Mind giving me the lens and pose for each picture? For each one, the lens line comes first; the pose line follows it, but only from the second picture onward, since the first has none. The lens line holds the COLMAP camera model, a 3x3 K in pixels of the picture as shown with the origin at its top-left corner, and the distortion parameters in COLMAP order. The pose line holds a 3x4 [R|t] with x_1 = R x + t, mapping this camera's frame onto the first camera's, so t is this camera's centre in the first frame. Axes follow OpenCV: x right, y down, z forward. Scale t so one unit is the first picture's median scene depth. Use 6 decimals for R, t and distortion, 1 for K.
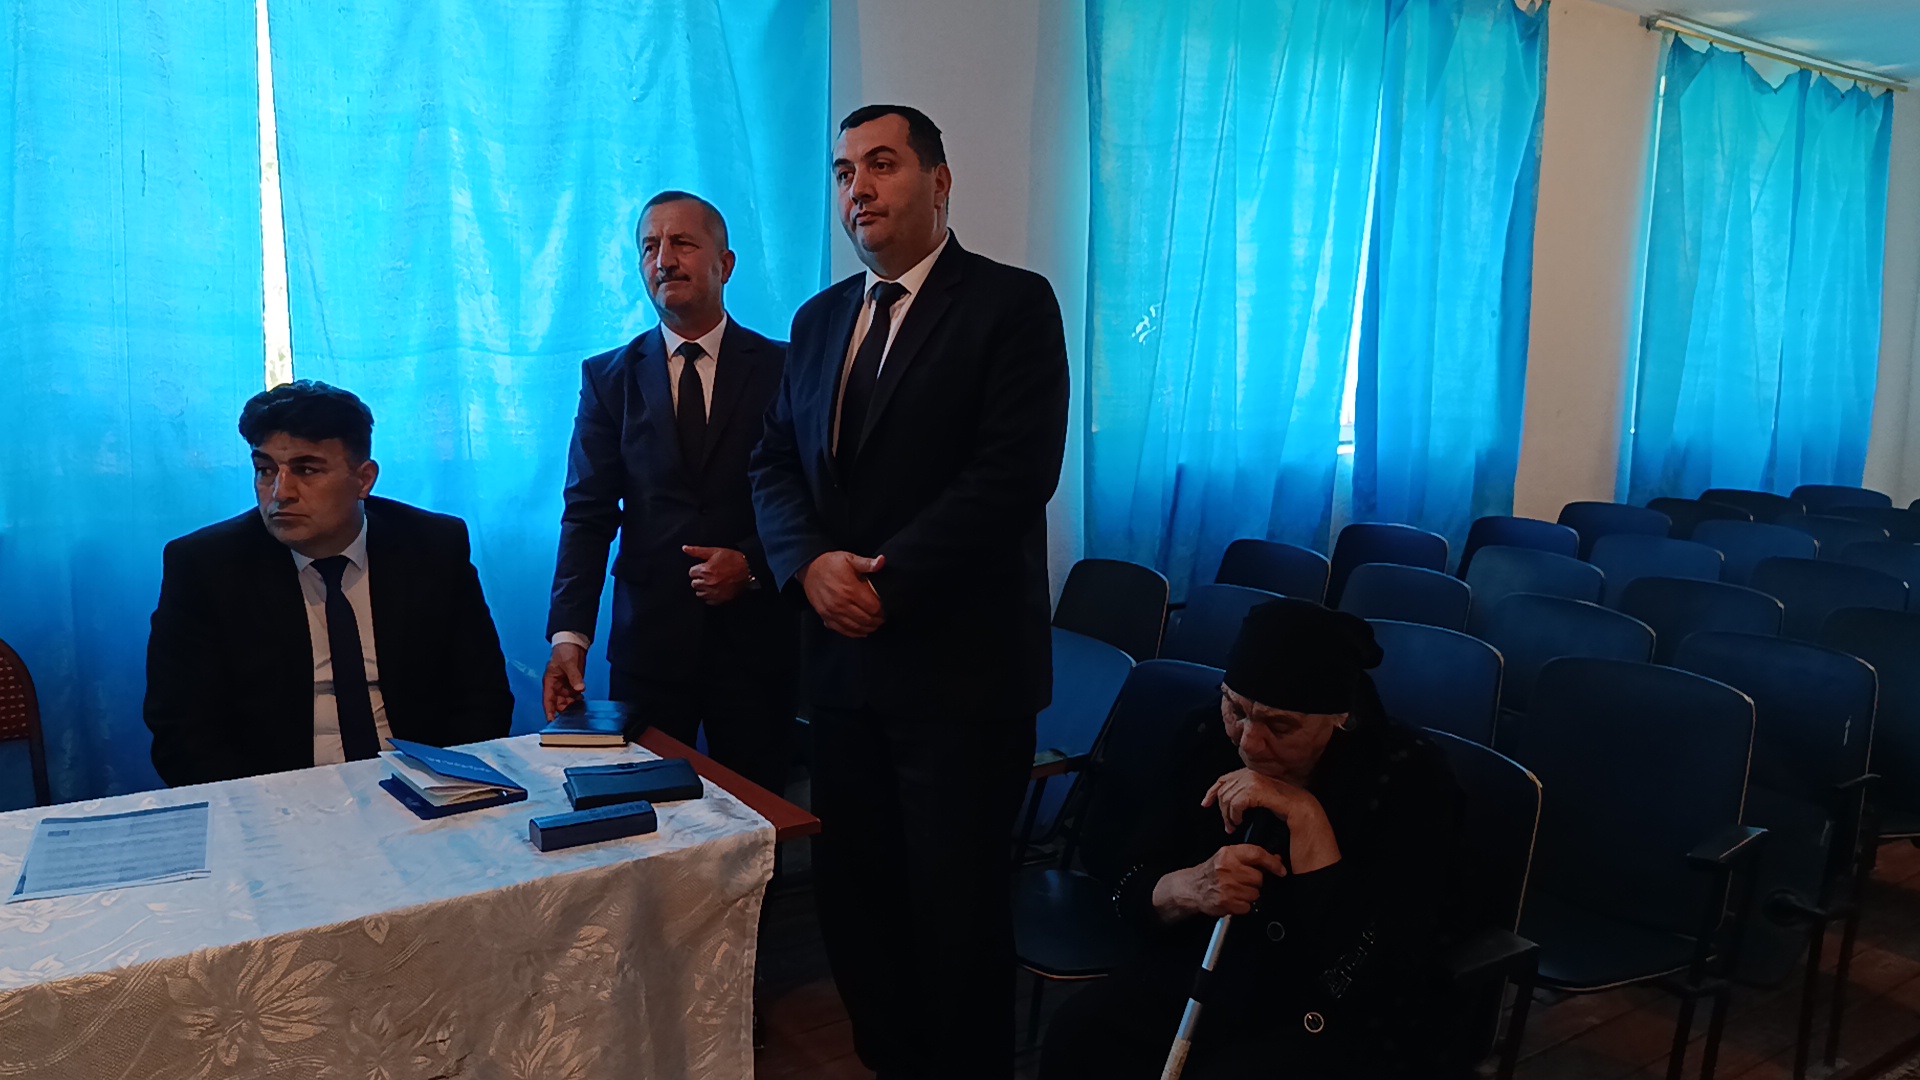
lens RADIAL K [[1421.8, 0, 952.5], [0, 1421.8, 529.4], [0, 0, 1]] dist [0.036921, -0.003803]
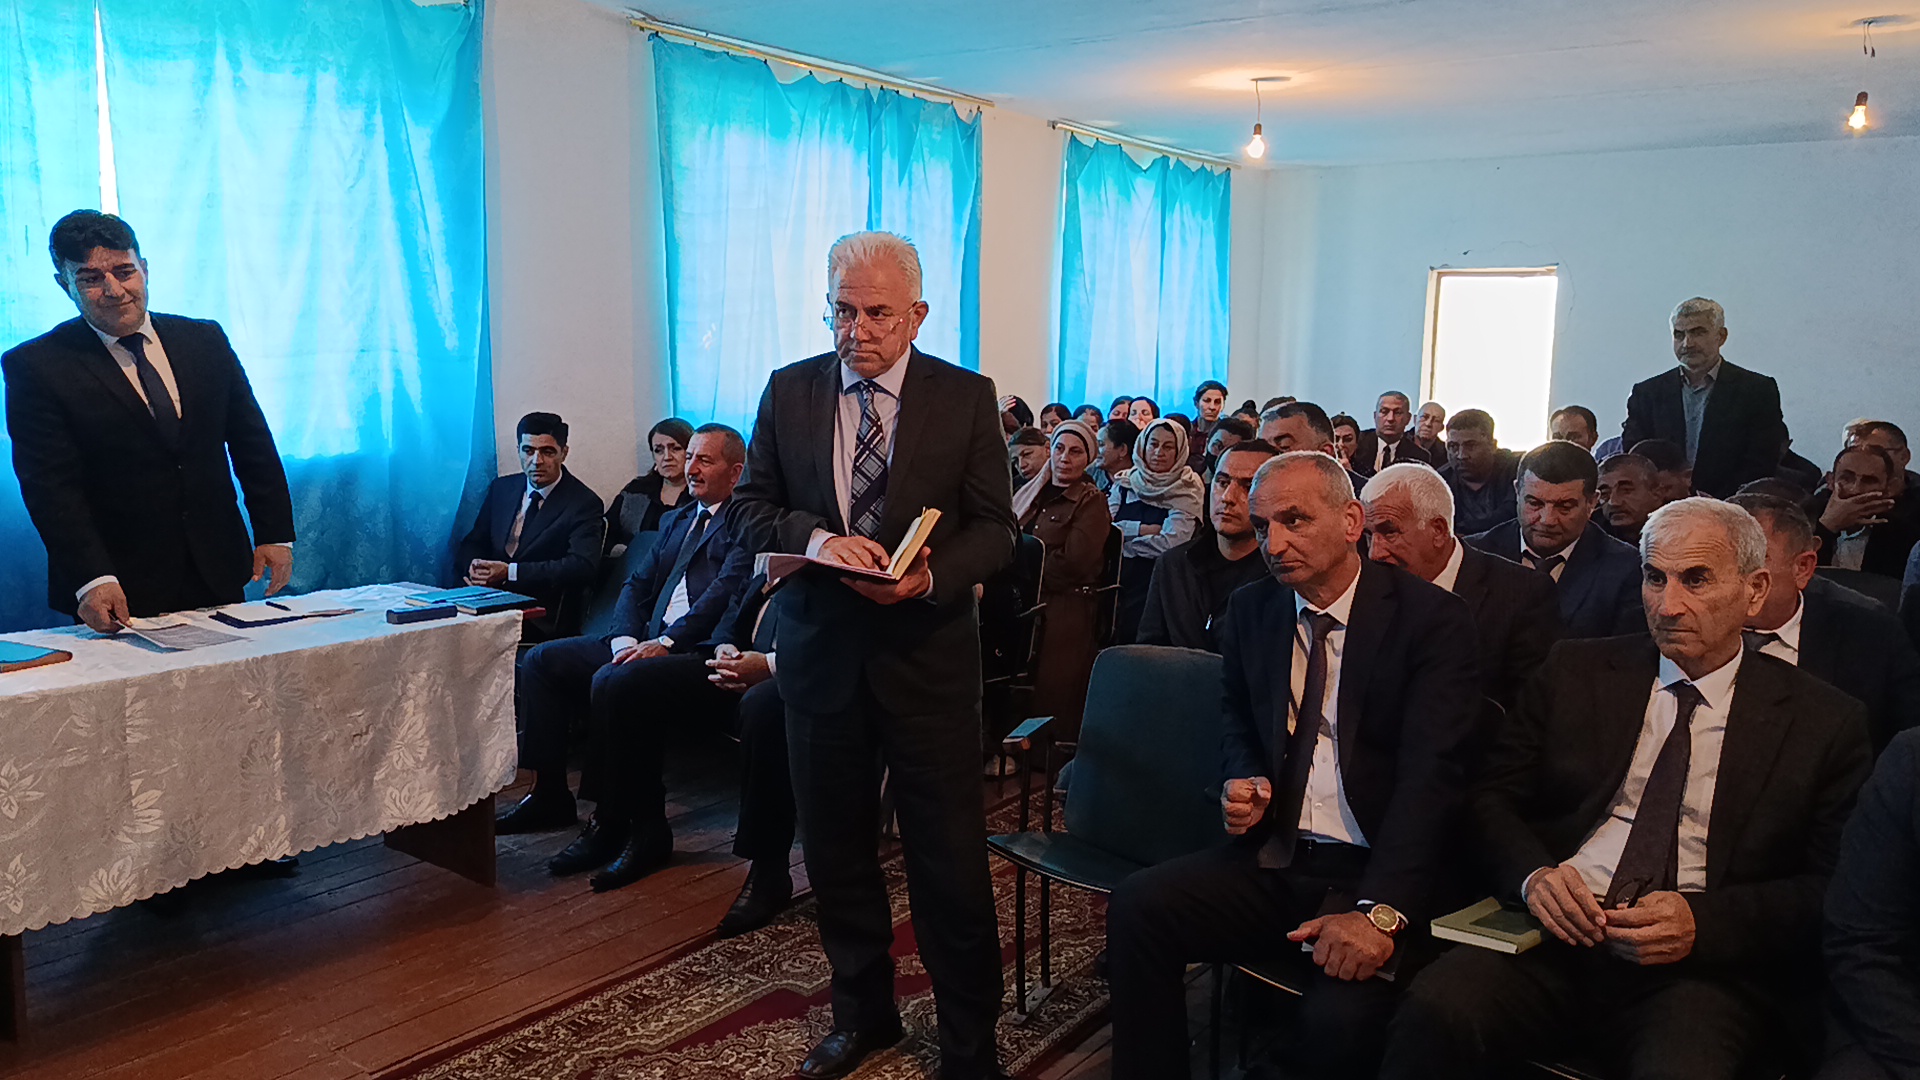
lens RADIAL K [[1421.8, 0, 948.8], [0, 1421.8, 551.4], [0, 0, 1]] dist [0.036921, -0.003803]
pose [[0.957530, -0.054524, 0.283131, -0.047644], [0.053214, 0.998507, 0.012322, 0.057509], [-0.283380, 0.003268, 0.959002, -0.389176]]
